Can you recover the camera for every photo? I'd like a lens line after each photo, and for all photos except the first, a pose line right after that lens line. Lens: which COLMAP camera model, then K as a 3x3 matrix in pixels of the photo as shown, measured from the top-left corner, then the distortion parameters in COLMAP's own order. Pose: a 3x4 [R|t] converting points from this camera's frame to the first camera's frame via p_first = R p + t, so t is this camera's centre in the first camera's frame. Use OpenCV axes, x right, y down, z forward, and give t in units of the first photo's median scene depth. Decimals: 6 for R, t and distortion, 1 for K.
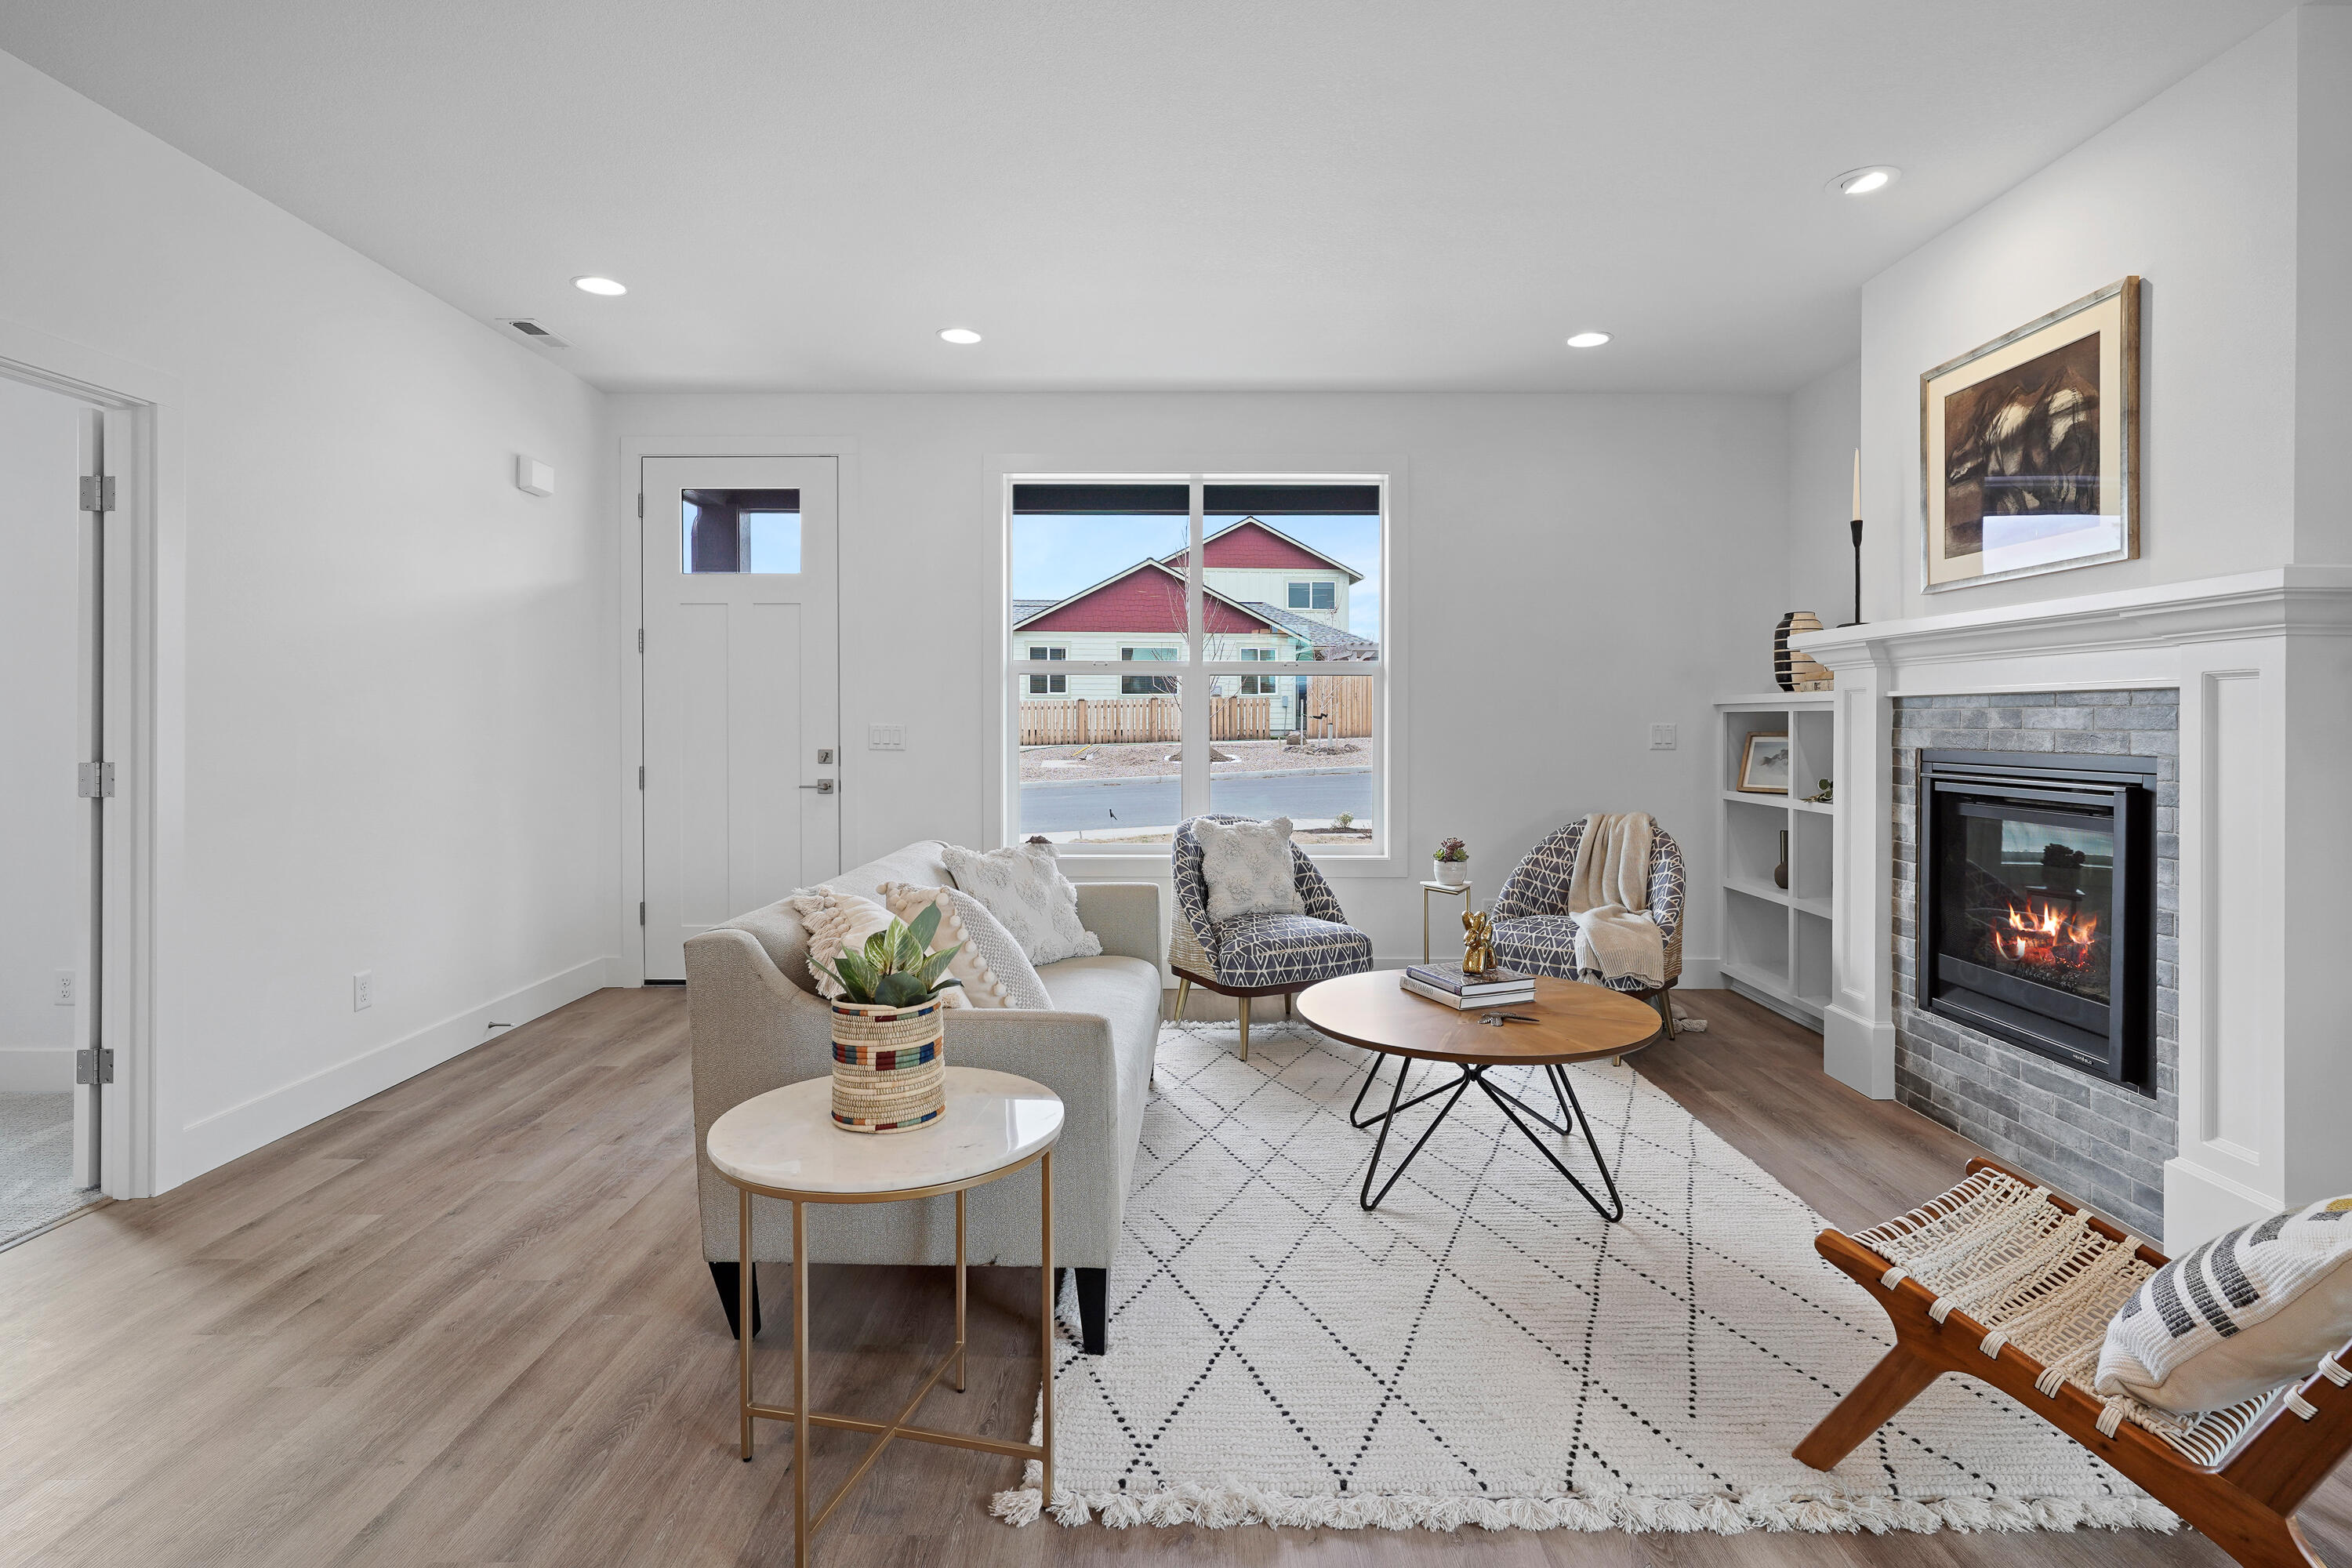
lens RADIAL K [[1163.9, 0, 1179.0], [0, 1163.9, 722.9], [0, 0, 1]] dist [-0.014536, 0.009344]
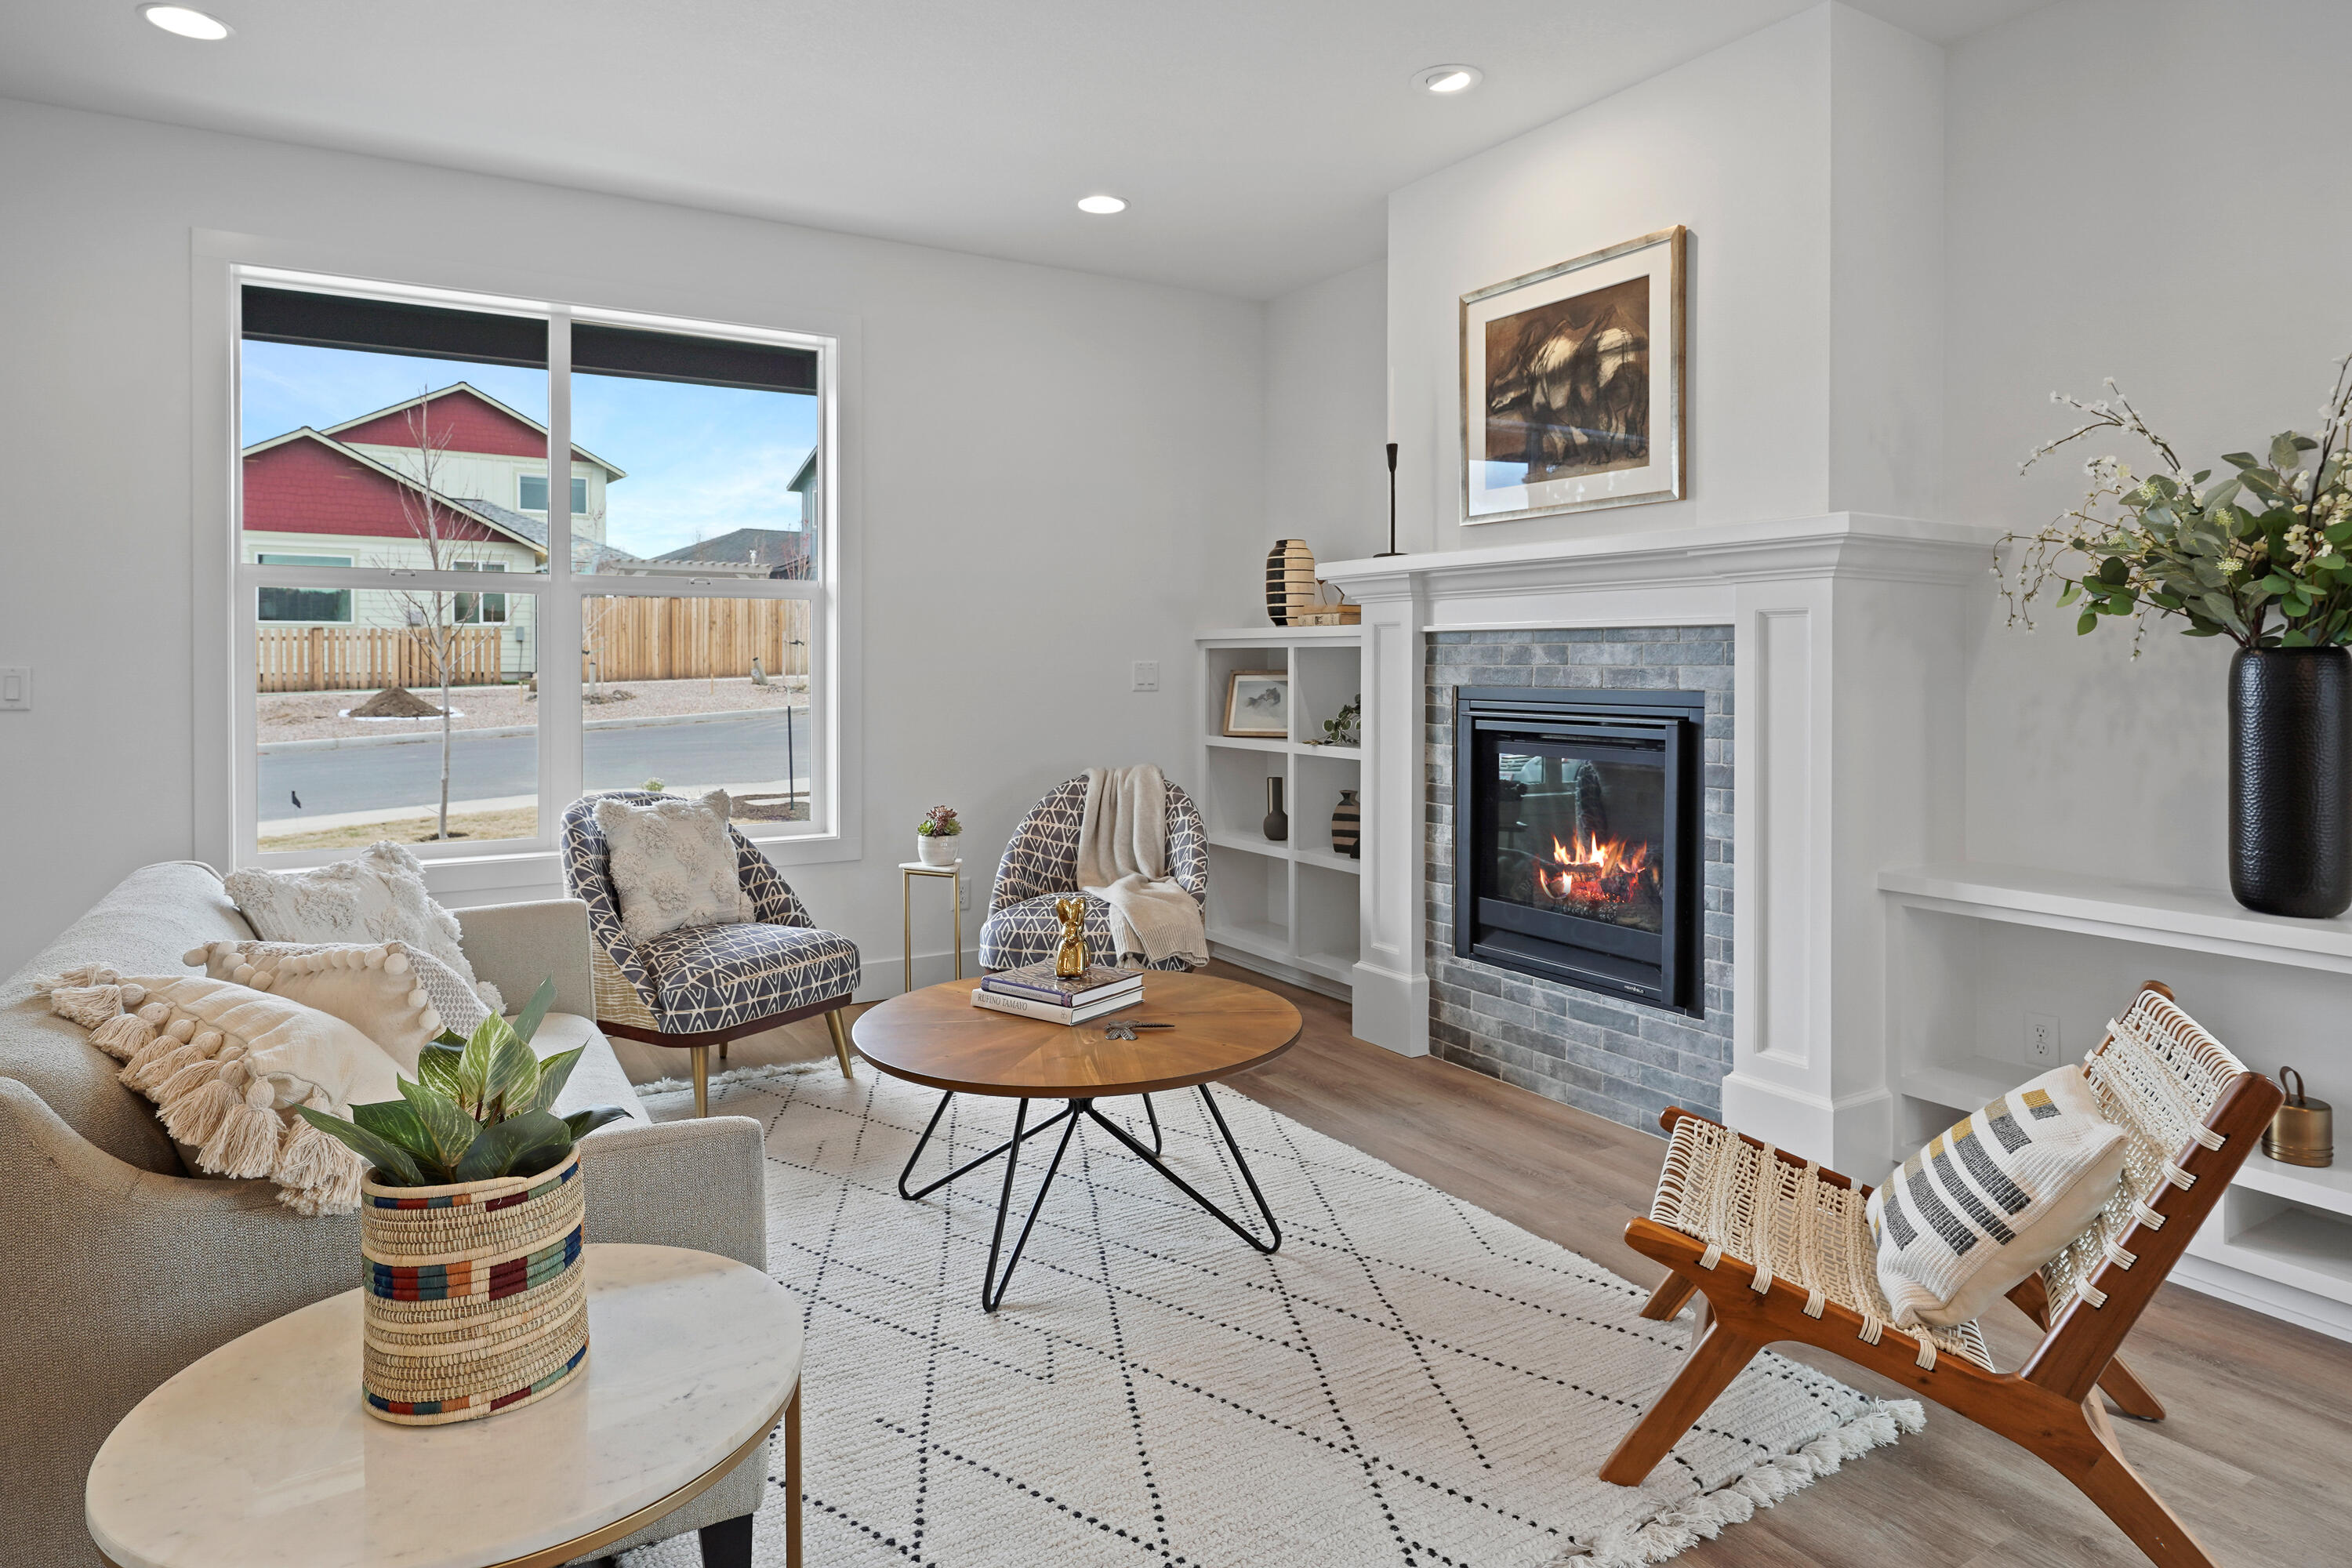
lens RADIAL K [[1393.0, 0, 1186.8], [0, 1393.0, 672.0], [0, 0, 1]] dist [-0.000077, 0.001342]
pose [[0.848452, -0.006015, 0.529237, -0.167911], [0.002272, 0.999968, 0.007721, 0.001042], [-0.529267, -0.005348, 0.848439, 0.143286]]
